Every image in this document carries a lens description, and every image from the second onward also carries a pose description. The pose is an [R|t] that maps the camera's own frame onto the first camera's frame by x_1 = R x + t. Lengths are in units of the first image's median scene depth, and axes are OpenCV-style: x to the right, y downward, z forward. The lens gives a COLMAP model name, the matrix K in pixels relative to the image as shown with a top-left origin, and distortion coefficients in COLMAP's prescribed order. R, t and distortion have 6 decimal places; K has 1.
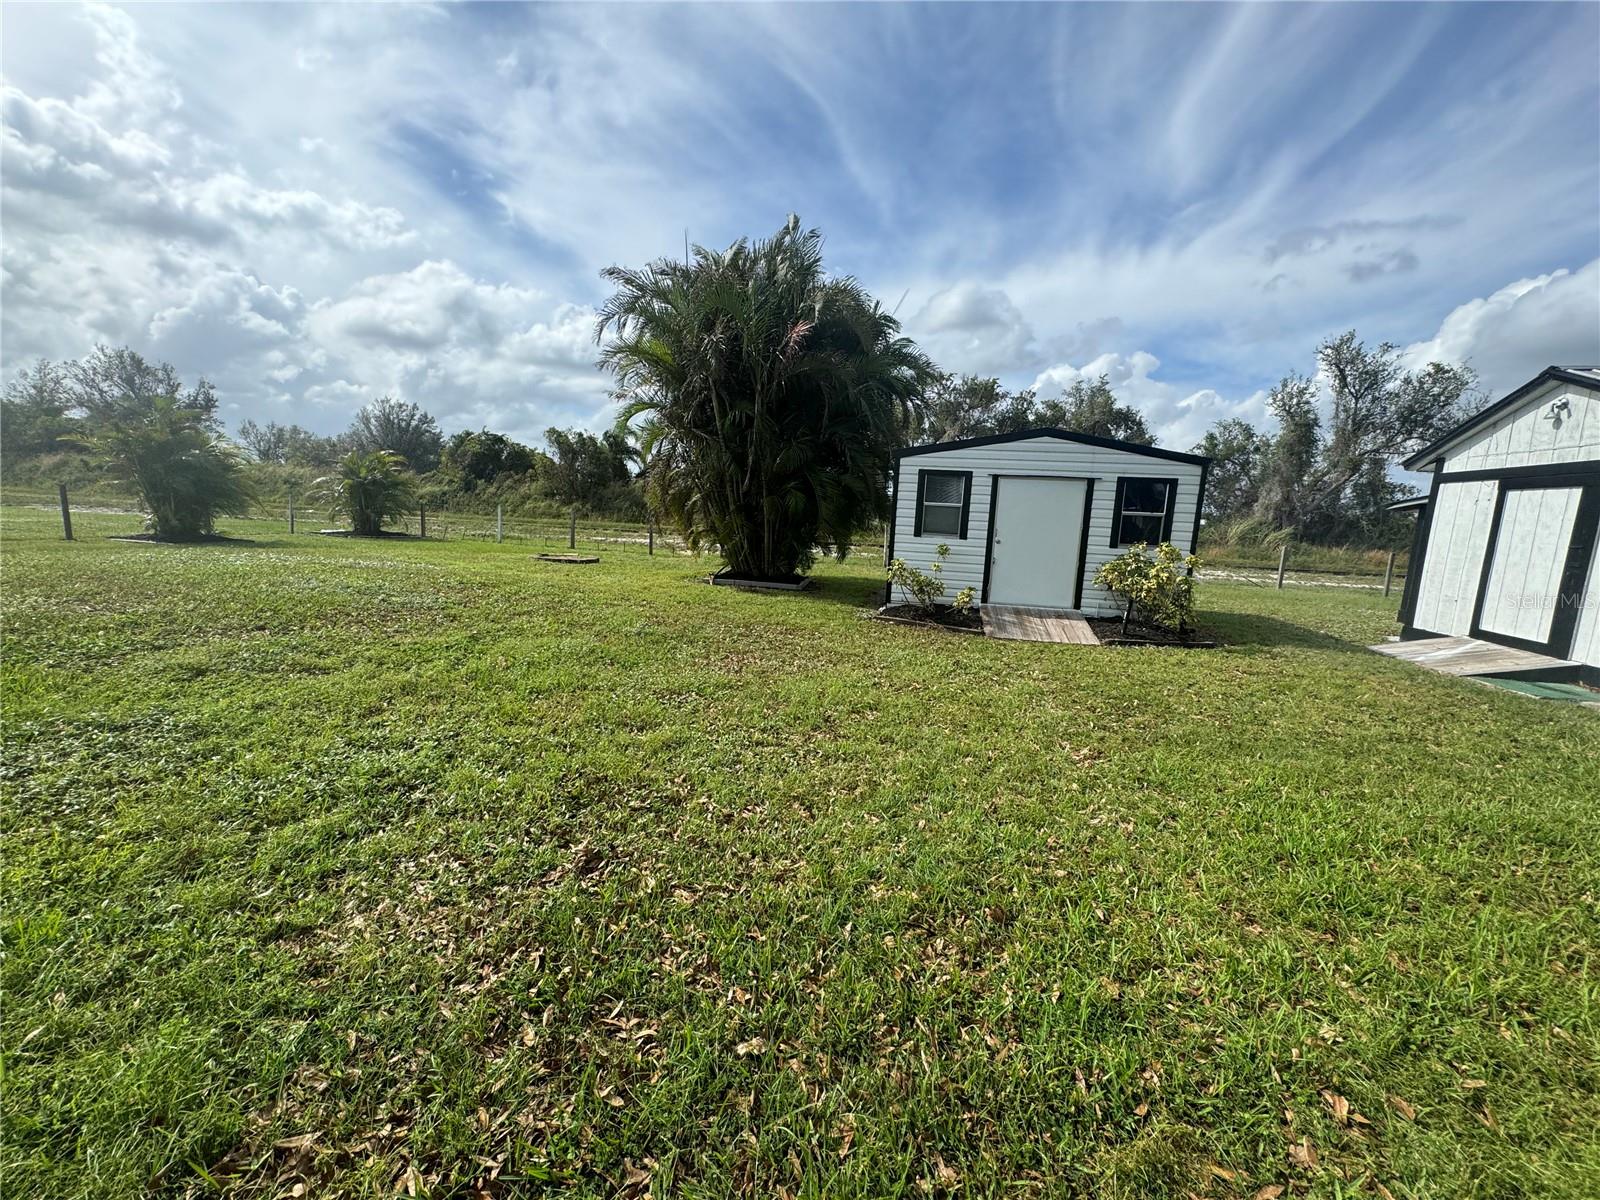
lens RADIAL K [[639.2, 0, 795.8], [0, 639.2, 595.5], [0, 0, 1]] dist [-0.002367, 0.001054]
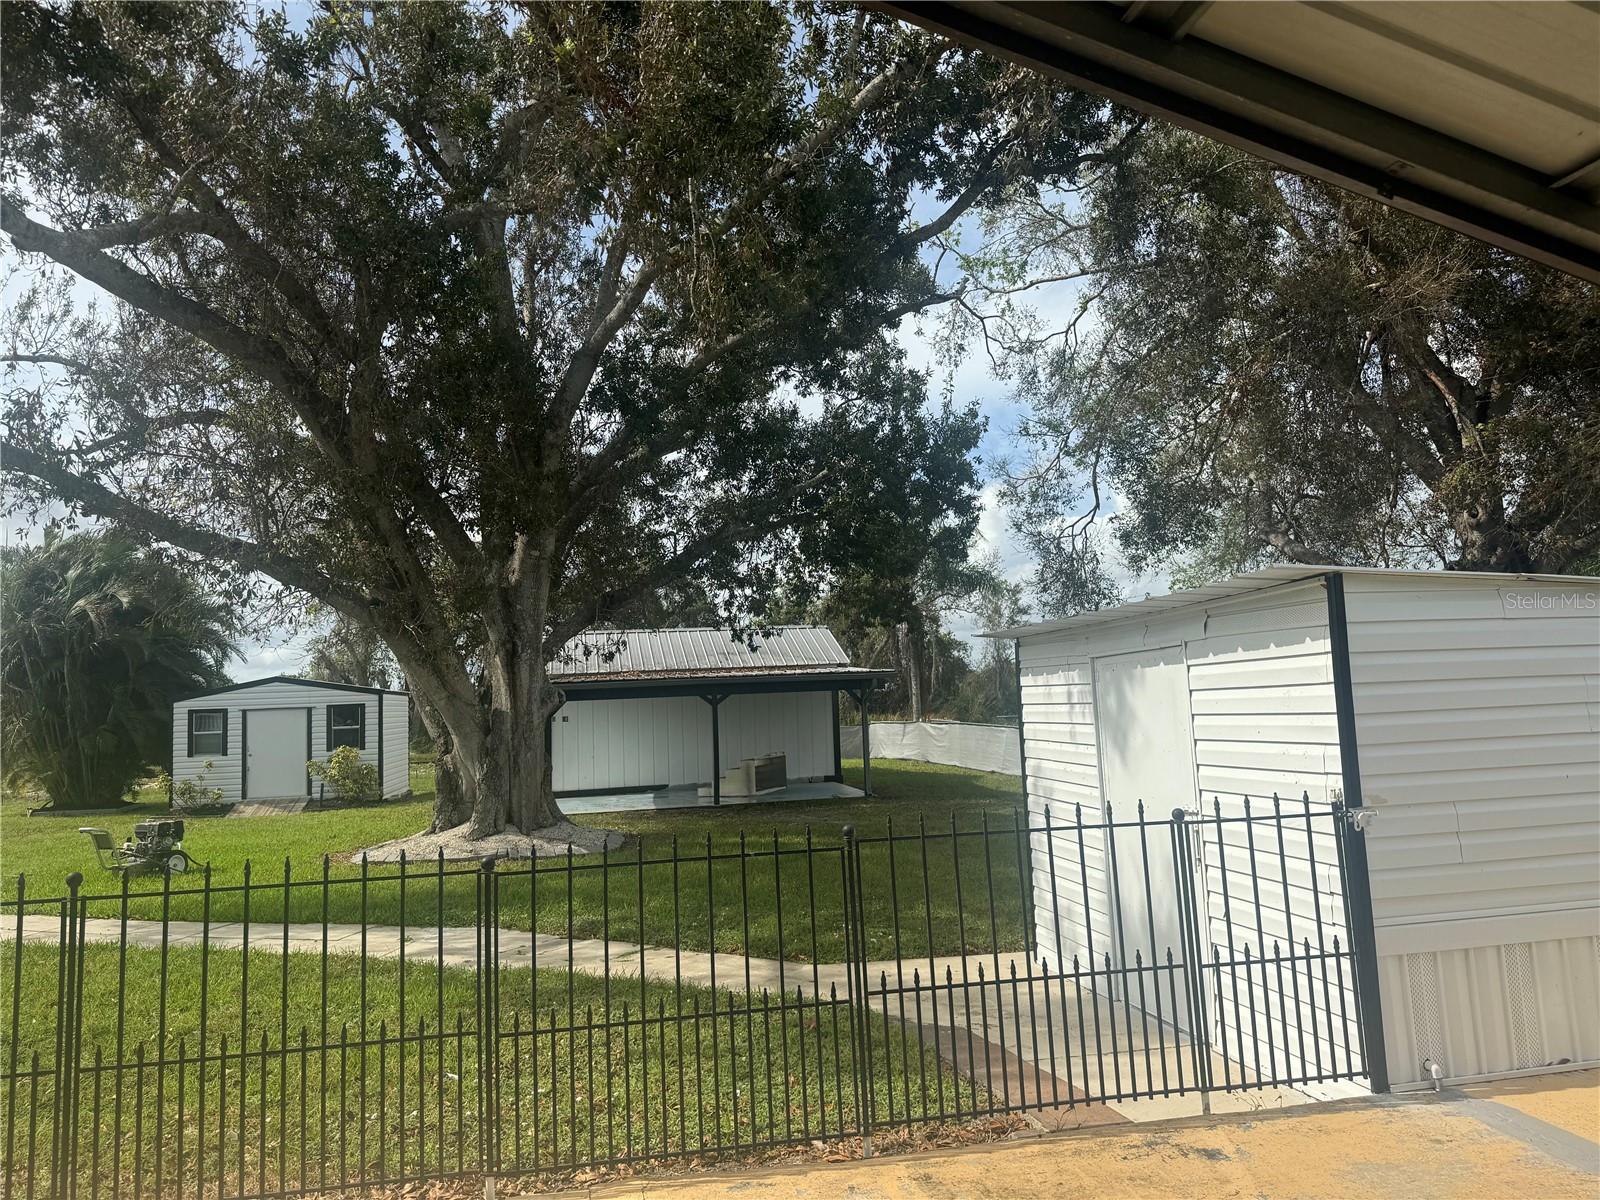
lens RADIAL K [[1117.7, 0, 795.1], [0, 1117.7, 589.8], [0, 0, 1]] dist [0.045931, -0.034700]
pose [[0.924529, -0.044723, 0.378478, 0.501823], [0.129568, 0.970822, -0.201783, 0.226130], [-0.358411, 0.235593, 0.903348, -1.822649]]
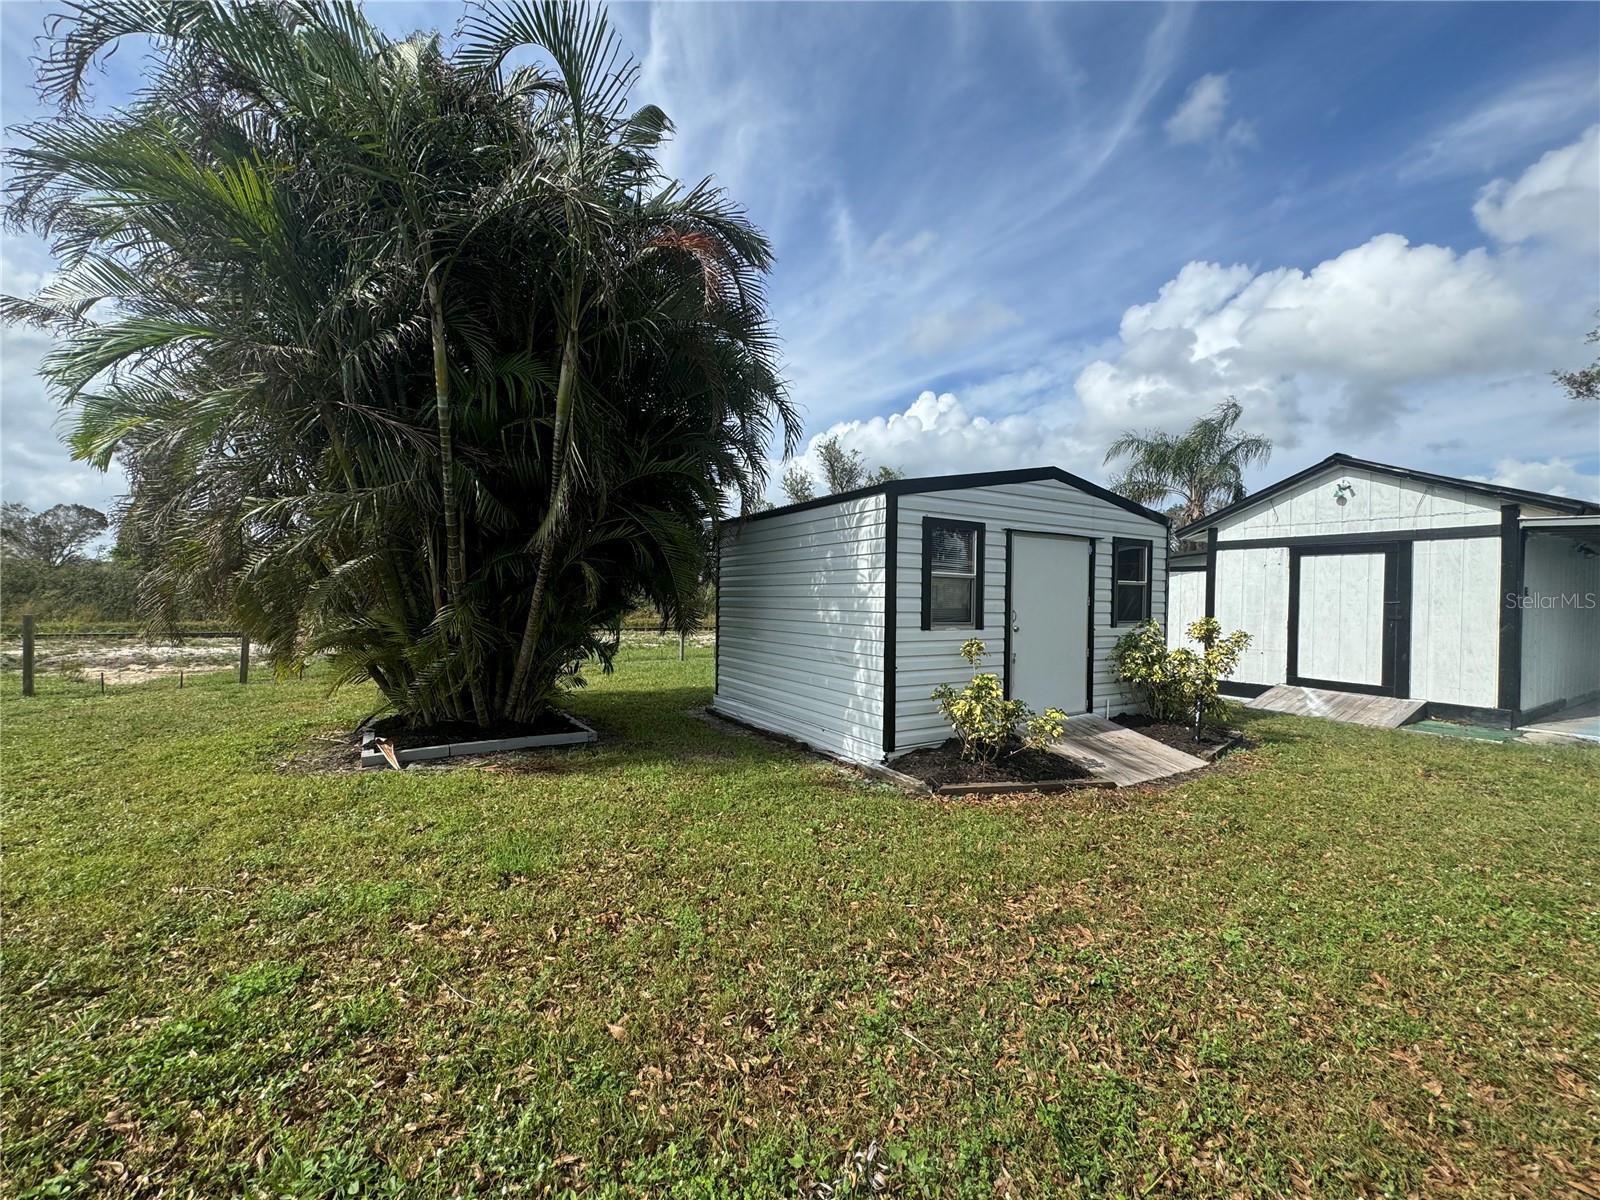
lens RADIAL K [[639.2, 0, 797.0], [0, 639.2, 596.1], [0, 0, 1]] dist [-0.002367, 0.001054]
pose [[0.729215, -0.036607, 0.683305, -0.297203], [0.109120, 0.992011, -0.063307, -0.099986], [-0.675528, 0.120727, 0.727384, 0.659300]]
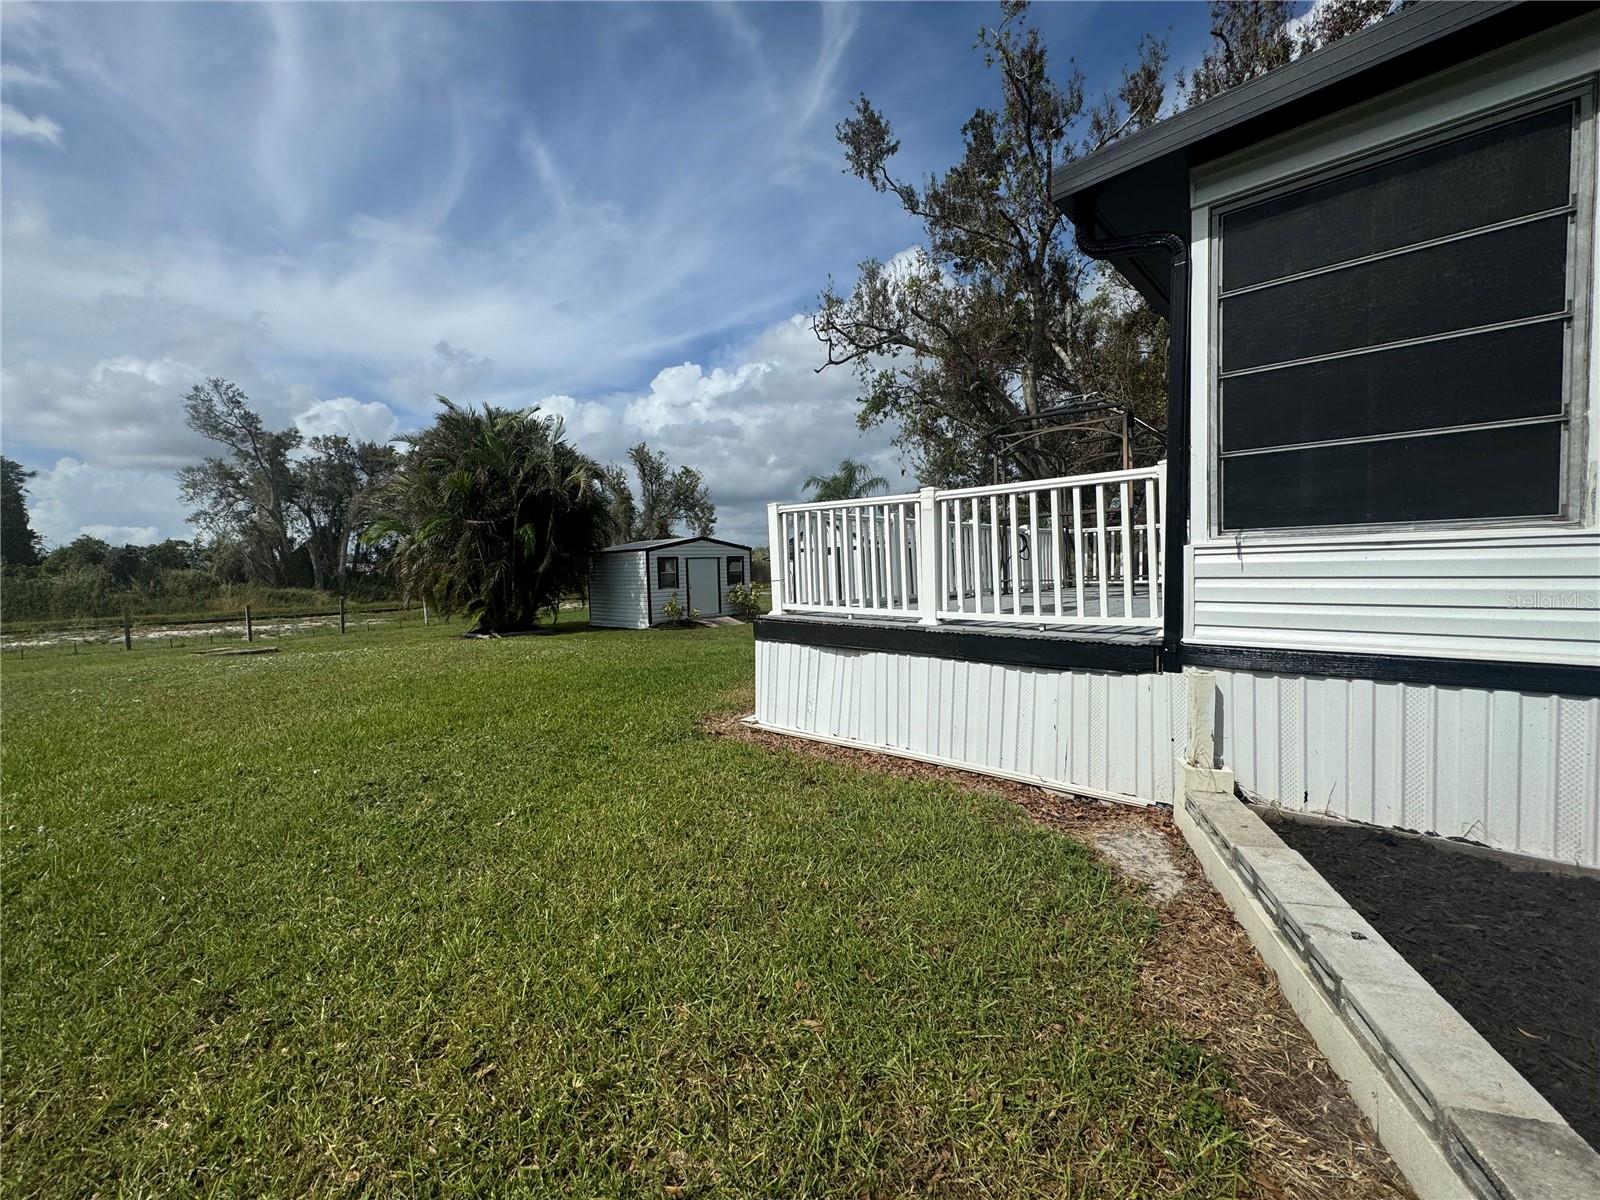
lens RADIAL K [[639.2, 0, 800.1], [0, 639.2, 588.9], [0, 0, 1]] dist [-0.002367, 0.001054]
pose [[0.511121, -0.094616, 0.854285, -1.338318], [0.161299, 0.986823, 0.012789, -0.047250], [-0.844238, 0.131259, 0.519648, -0.441401]]
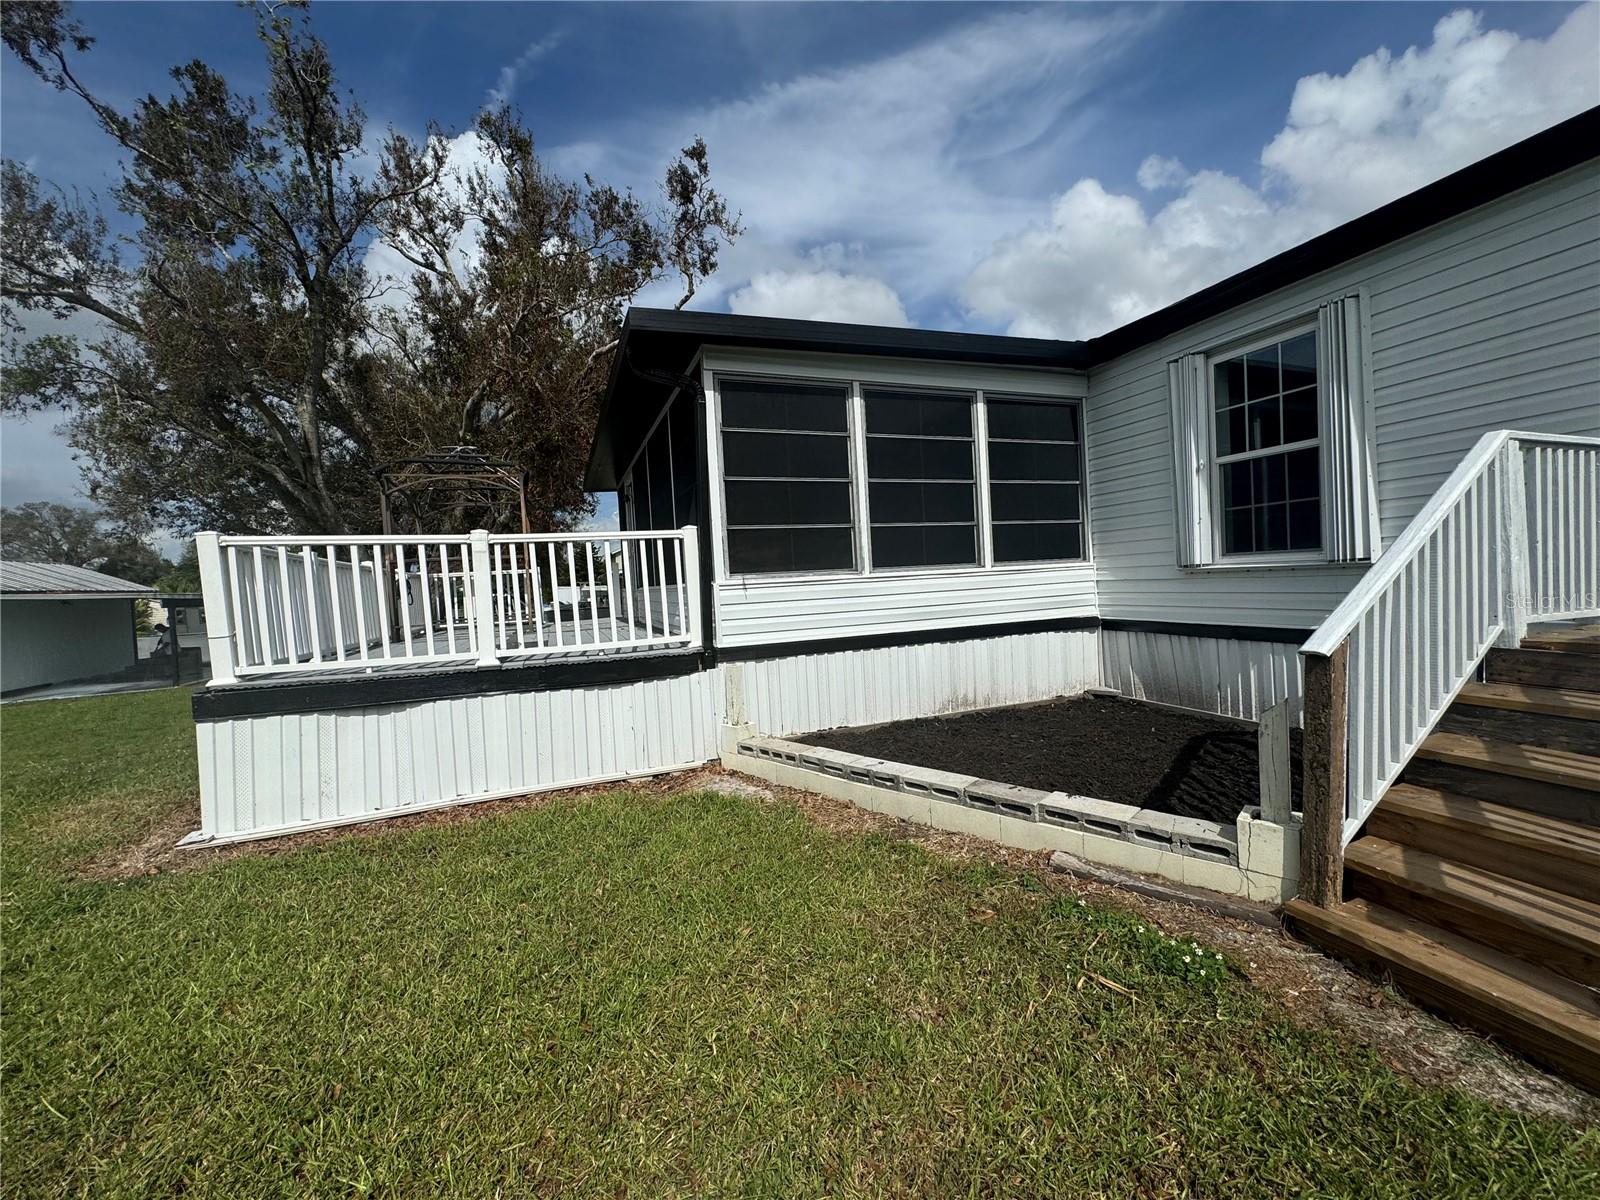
lens RADIAL K [[639.2, 0, 794.8], [0, 639.2, 584.1], [0, 0, 1]] dist [-0.002367, 0.001054]
pose [[-0.534991, -0.025739, 0.844465, -1.412744], [0.133900, 0.984319, 0.114832, -0.082391], [-0.834179, 0.174508, -0.523156, -0.230019]]
